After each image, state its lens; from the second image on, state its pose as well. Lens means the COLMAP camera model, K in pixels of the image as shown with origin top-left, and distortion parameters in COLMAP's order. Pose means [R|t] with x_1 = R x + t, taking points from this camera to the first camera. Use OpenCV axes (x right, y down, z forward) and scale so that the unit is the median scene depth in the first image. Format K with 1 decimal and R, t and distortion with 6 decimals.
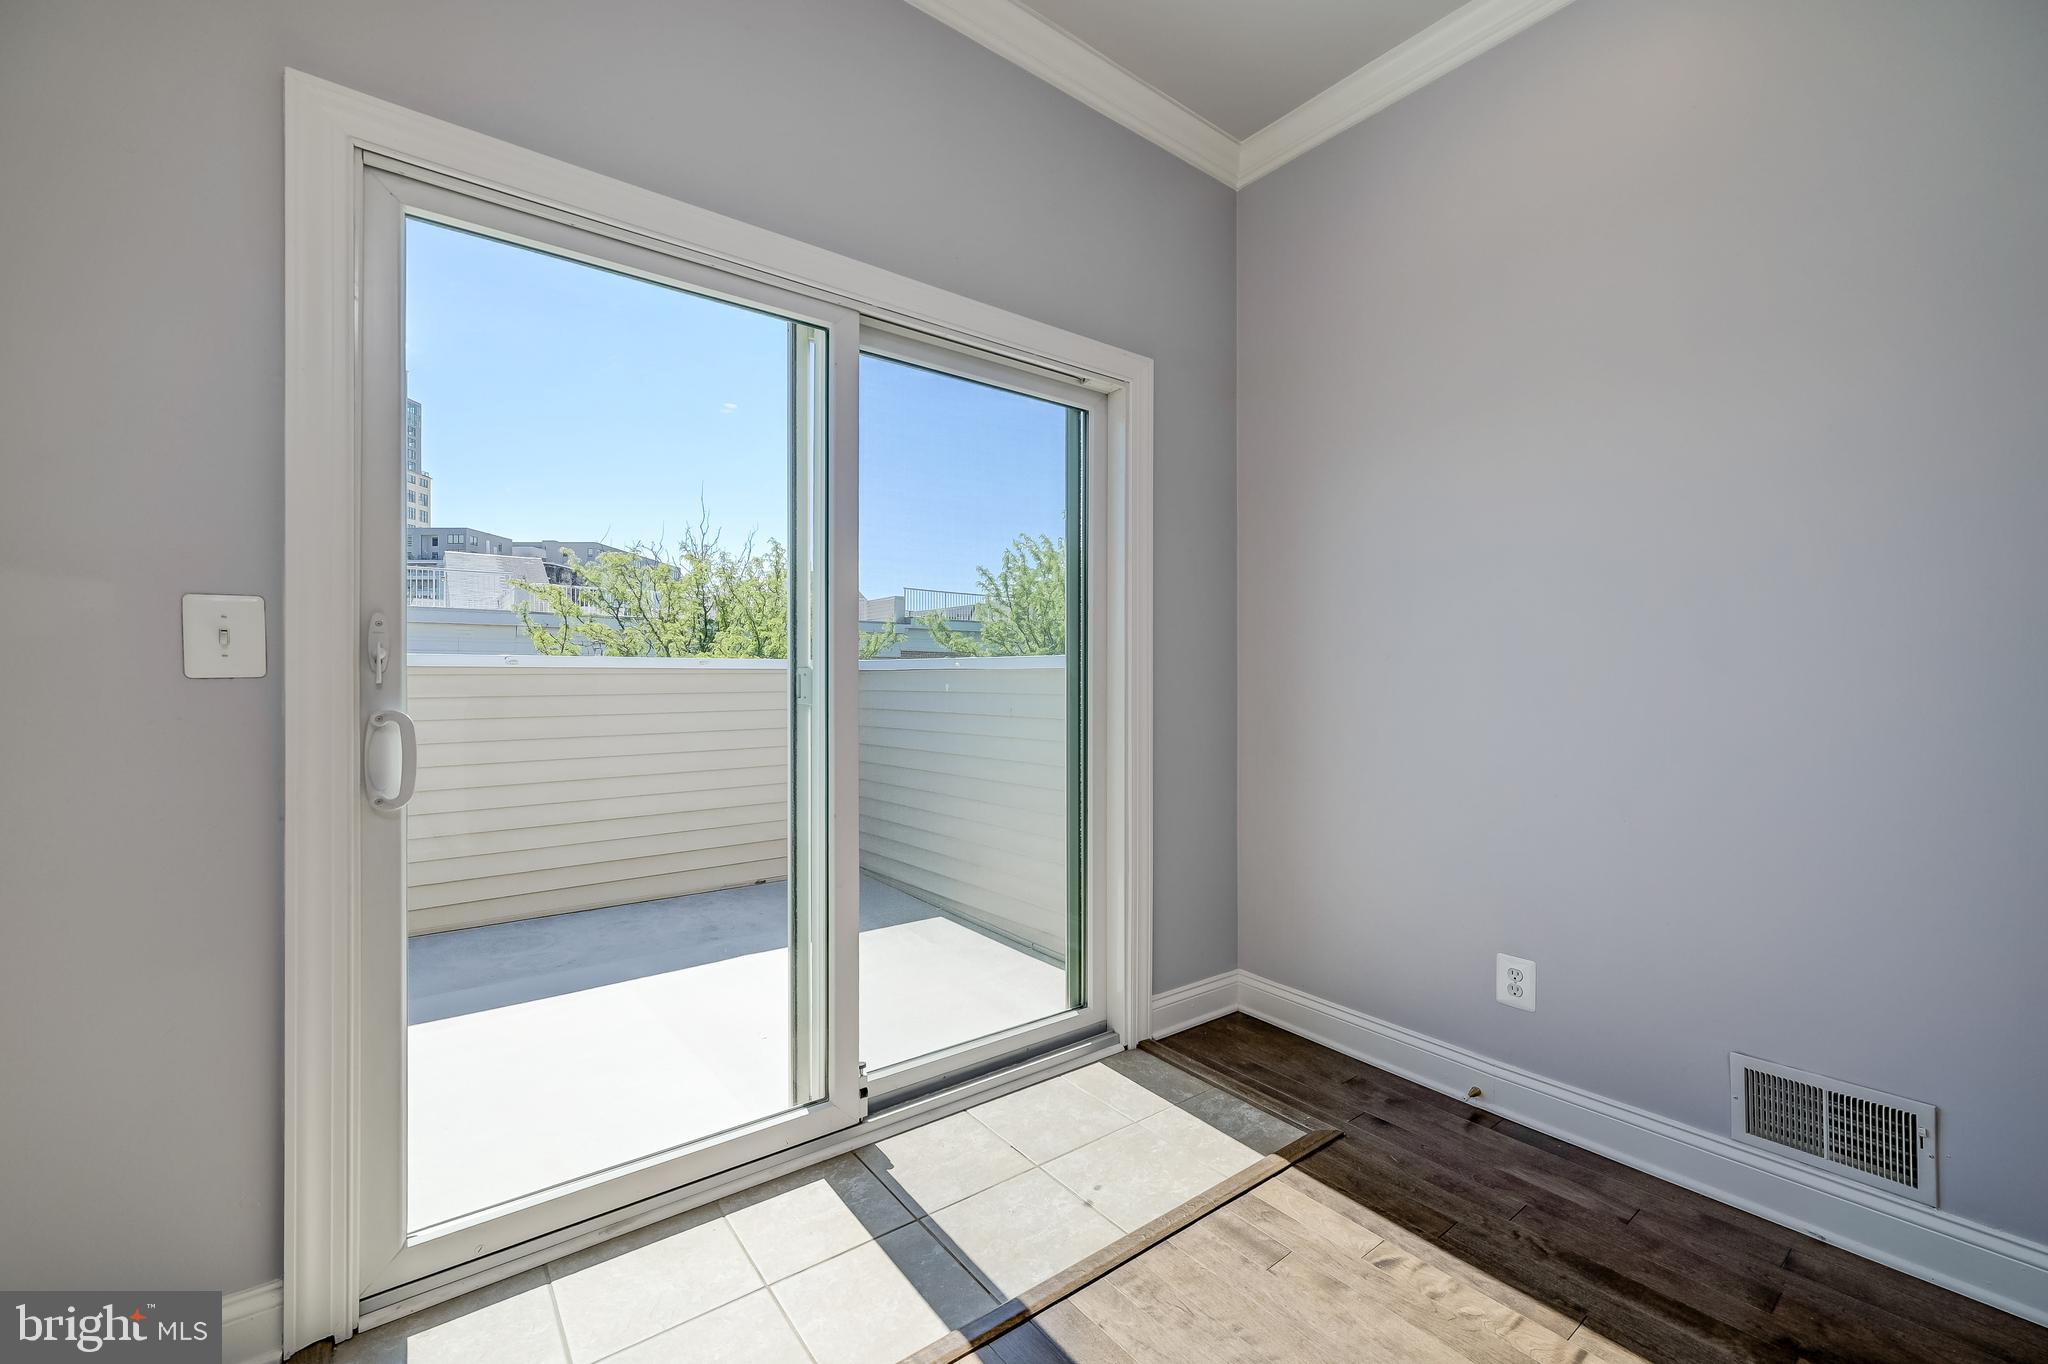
lens RADIAL K [[804.3, 0, 1024.0], [0, 804.3, 682.0], [0, 0, 1]] dist [0.001258, 0.000226]
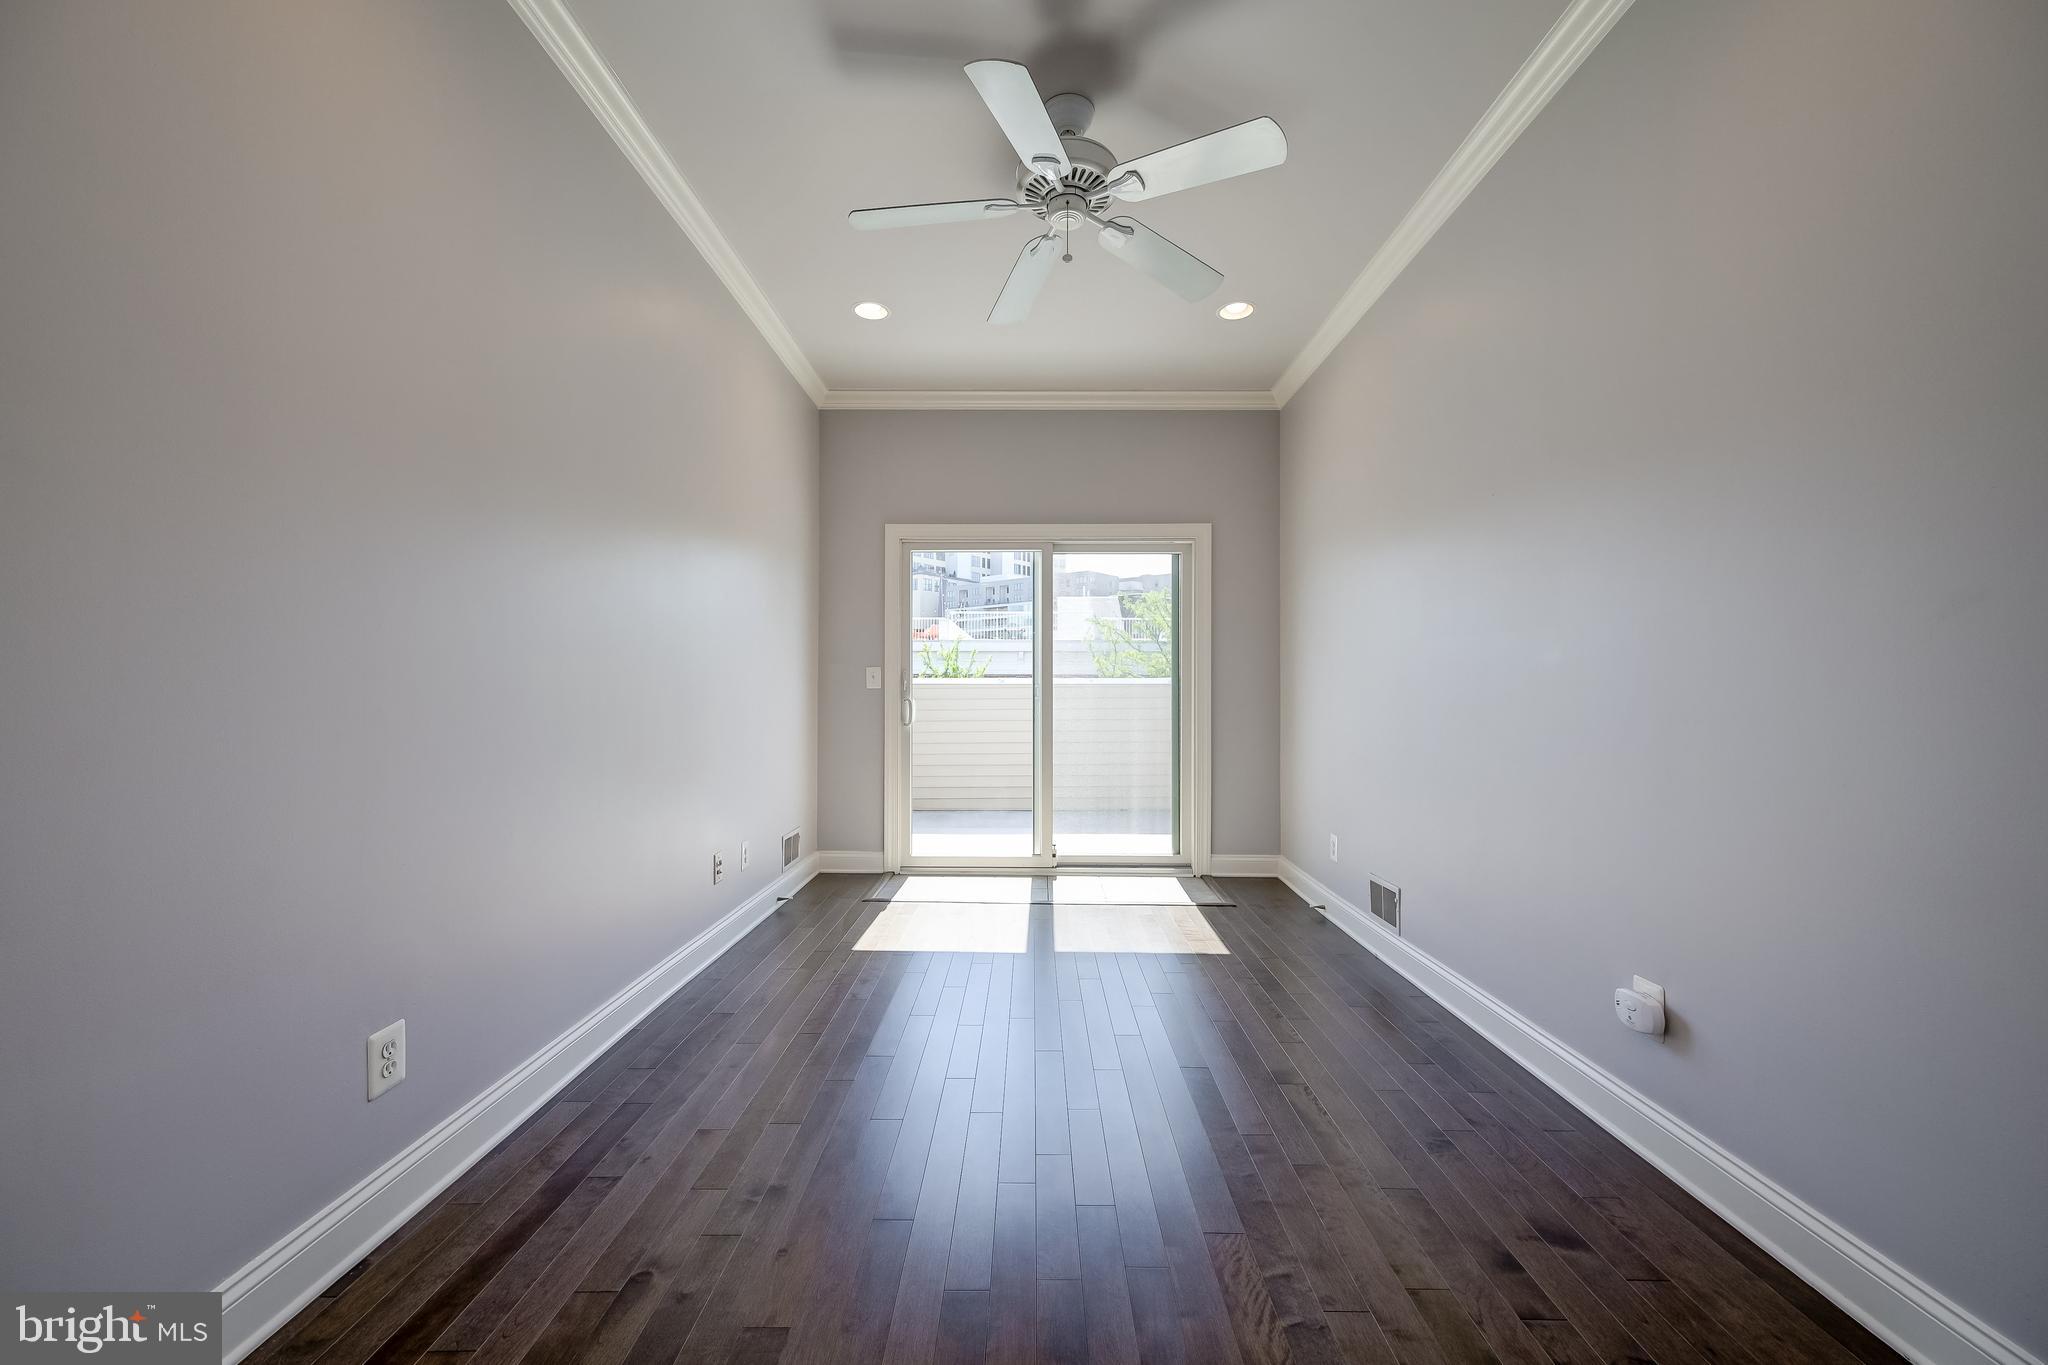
lens RADIAL K [[804.3, 0, 1024.0], [0, 804.3, 682.5], [0, 0, 1]] dist [0.001258, 0.000226]
pose [[0.764429, -0.009233, -0.644642, 1.278849], [-0.000745, 0.999884, -0.015205, 0.013028], [0.644708, 0.012103, 0.764333, -0.923350]]
